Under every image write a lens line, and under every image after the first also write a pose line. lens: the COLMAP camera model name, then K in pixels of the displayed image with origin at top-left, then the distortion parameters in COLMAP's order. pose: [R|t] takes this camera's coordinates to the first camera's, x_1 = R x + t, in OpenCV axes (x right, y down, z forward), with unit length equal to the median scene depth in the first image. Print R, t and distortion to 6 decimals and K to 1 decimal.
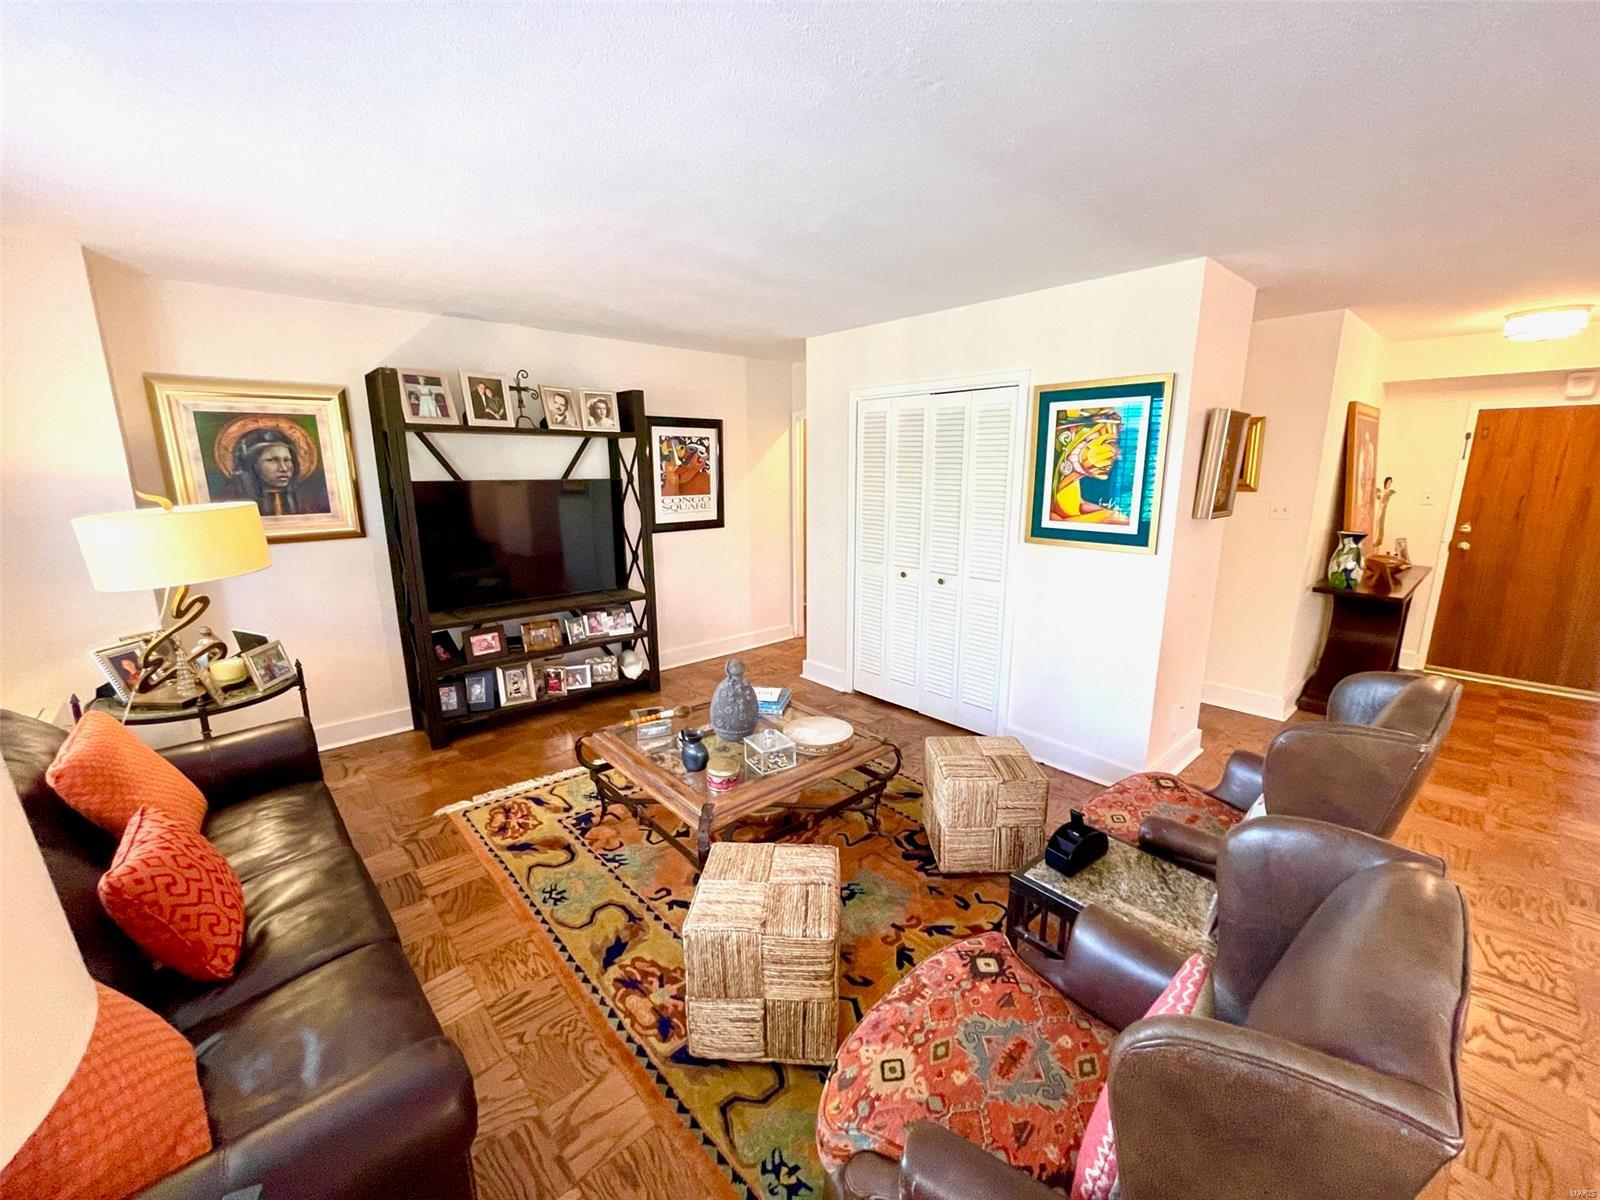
lens RADIAL K [[644.5, 0, 800.3], [0, 644.5, 600.1], [0, 0, 1]] dist [-0.002449, 0.000221]
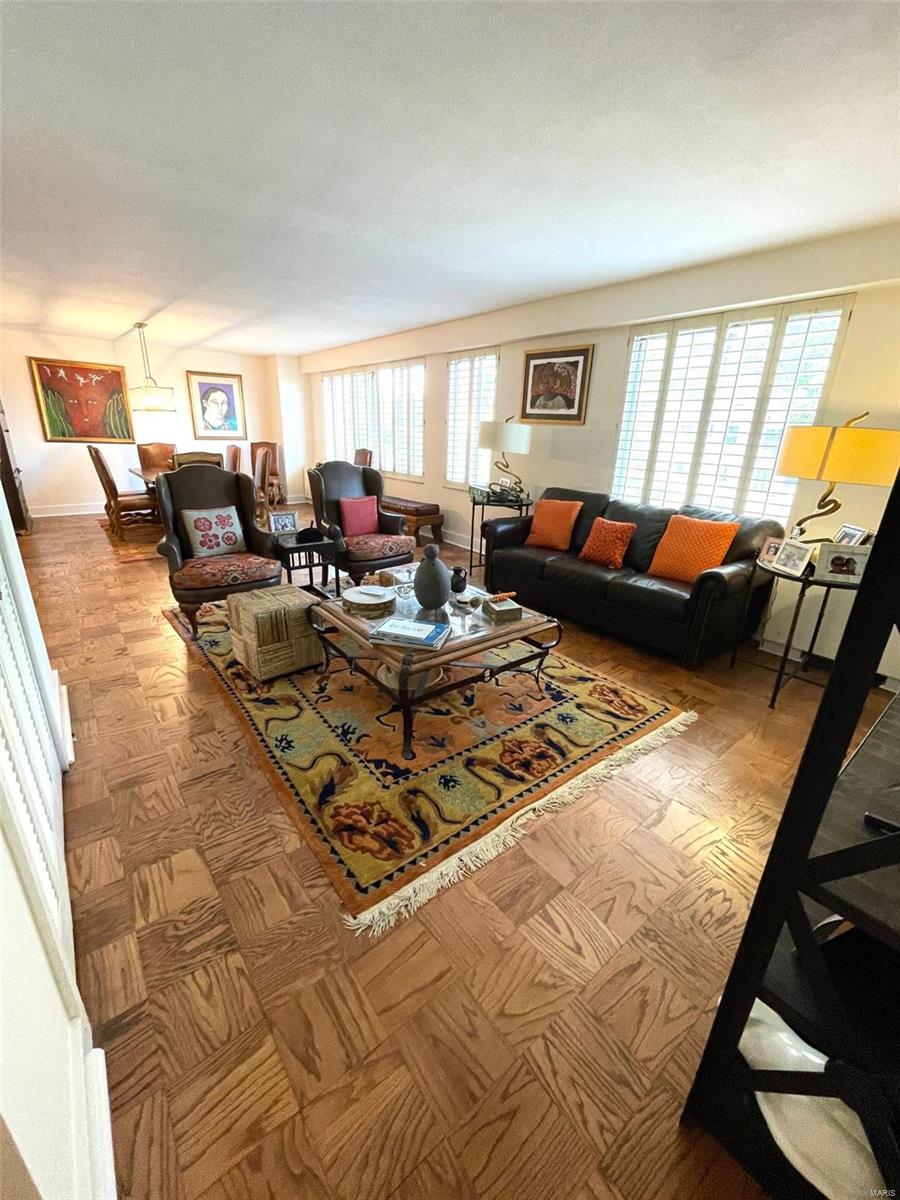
lens RADIAL K [[483.4, 0, 449.3], [0, 483.4, 598.5], [0, 0, 1]] dist [-0.002449, 0.000221]
pose [[-0.997454, -0.047835, 0.052898, -0.149951], [-0.013134, 0.852229, 0.523004, -0.247010], [-0.070099, 0.520977, -0.850687, 1.457518]]
